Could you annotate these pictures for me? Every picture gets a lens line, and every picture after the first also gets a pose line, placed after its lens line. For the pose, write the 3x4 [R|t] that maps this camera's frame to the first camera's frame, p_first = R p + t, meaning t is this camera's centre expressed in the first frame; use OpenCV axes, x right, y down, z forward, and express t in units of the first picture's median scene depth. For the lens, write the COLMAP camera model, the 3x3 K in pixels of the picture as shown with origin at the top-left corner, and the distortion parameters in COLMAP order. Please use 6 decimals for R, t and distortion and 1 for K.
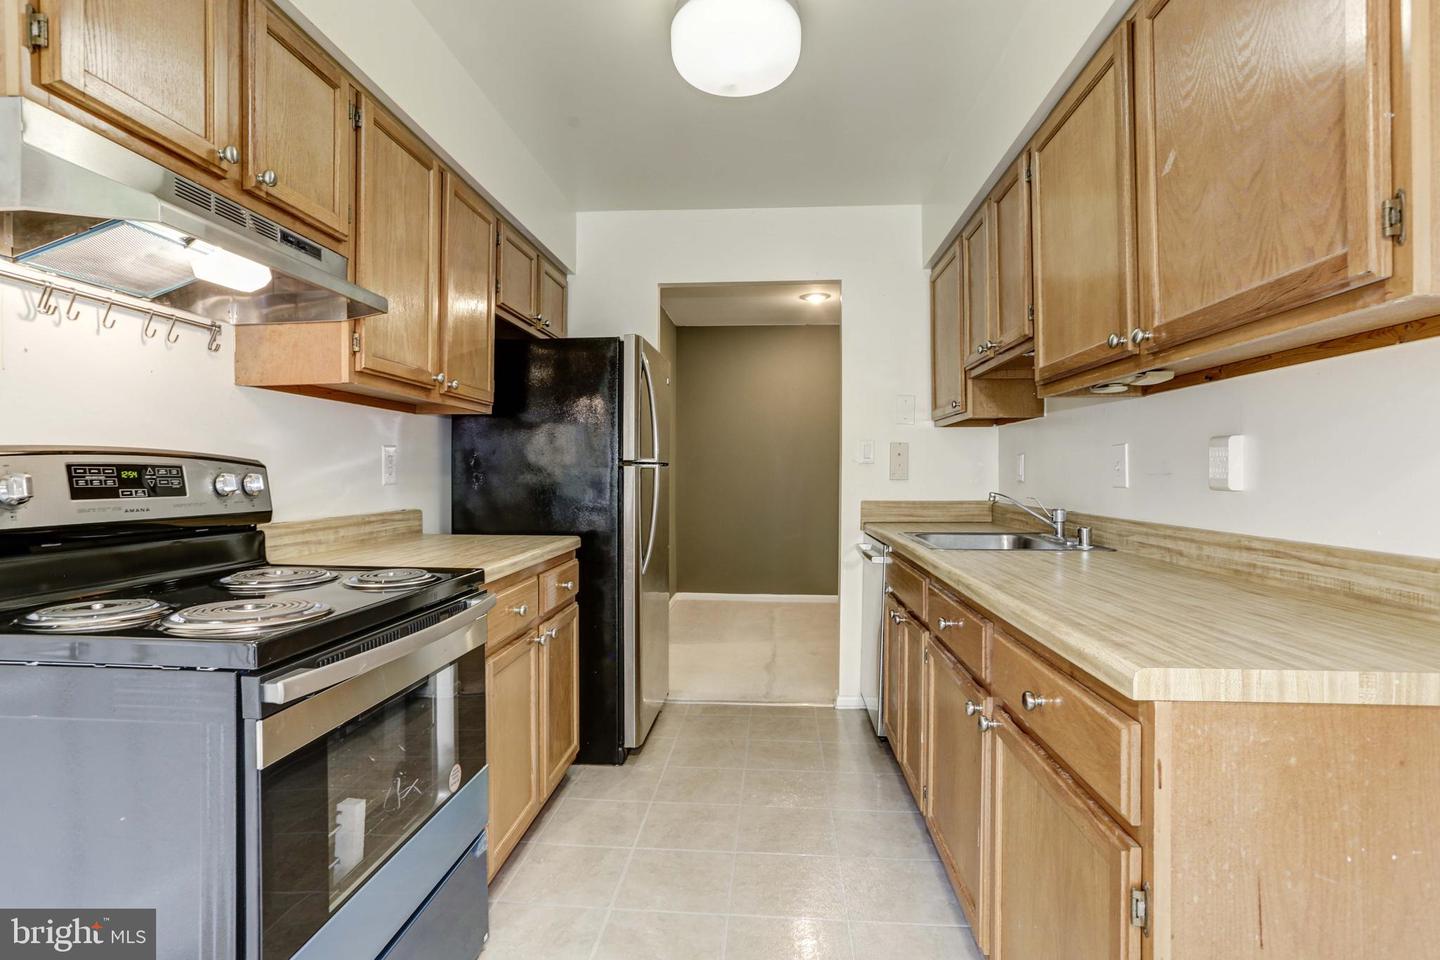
lens RADIAL K [[717.4, 0, 706.1], [0, 717.4, 465.7], [0, 0, 1]] dist [-0.062047, 0.026940]
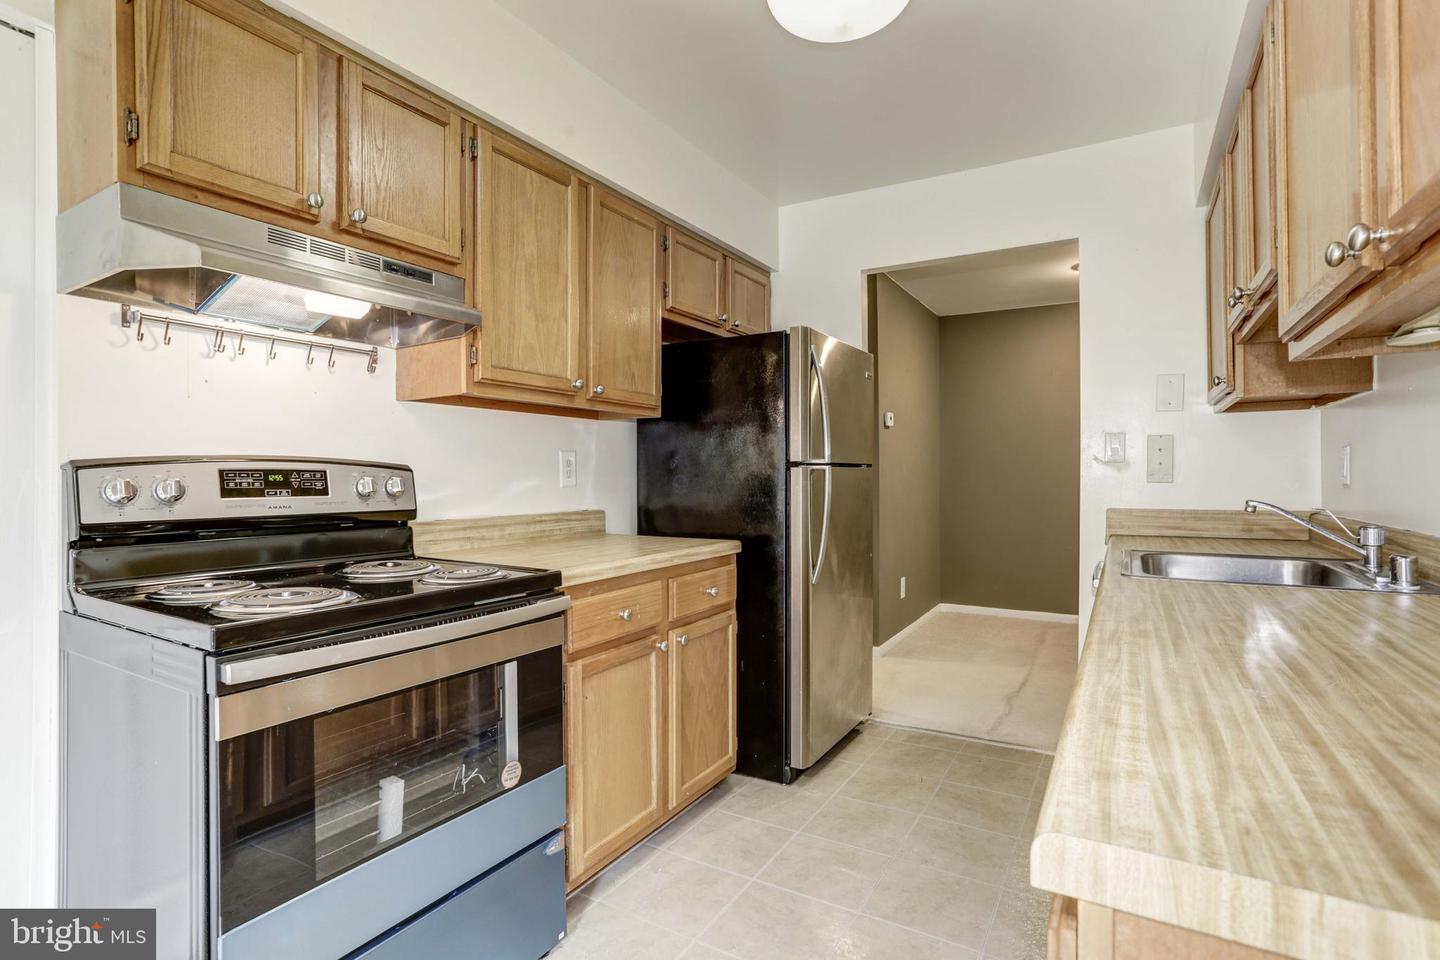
lens RADIAL K [[706.0, 0, 695.1], [0, 706.0, 470.7], [0, 0, 1]] dist [-0.062070, 0.031256]
pose [[0.897348, -0.006128, -0.441282, 0.263945], [0.007975, 0.999965, 0.002332, 0.002296], [0.441252, -0.005612, 0.897365, 0.170886]]
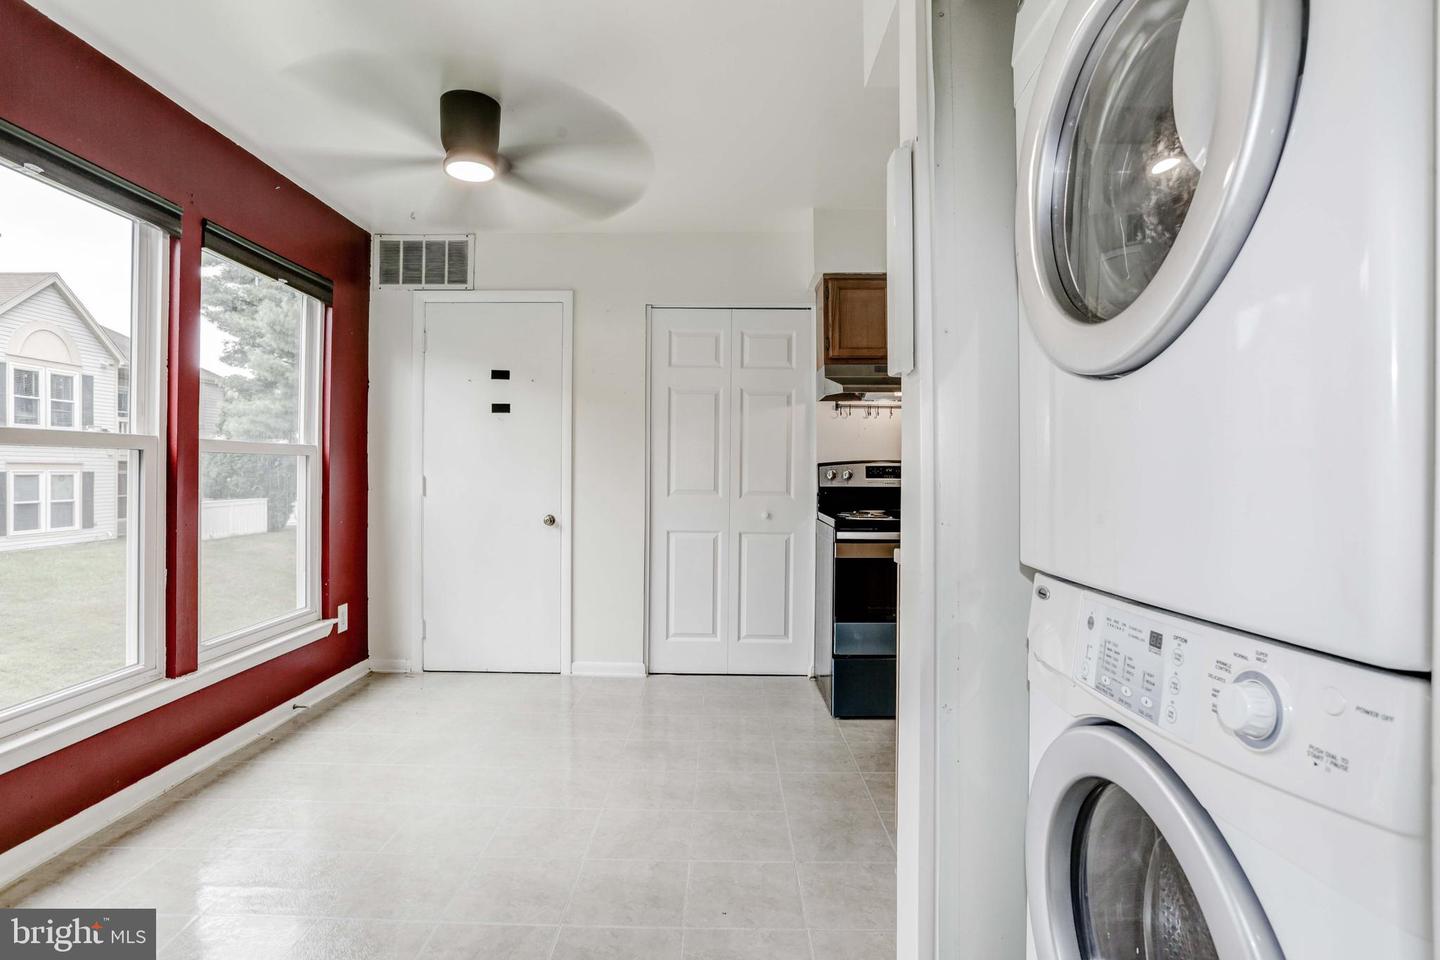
lens RADIAL K [[717.4, 0, 706.1], [0, 717.4, 465.7], [0, 0, 1]] dist [-0.062047, 0.026940]
pose [[0.069486, -0.004331, -0.997574, 1.391441], [0.009556, 0.999948, -0.003676, -0.000457], [0.997537, -0.009277, 0.069524, 0.063451]]
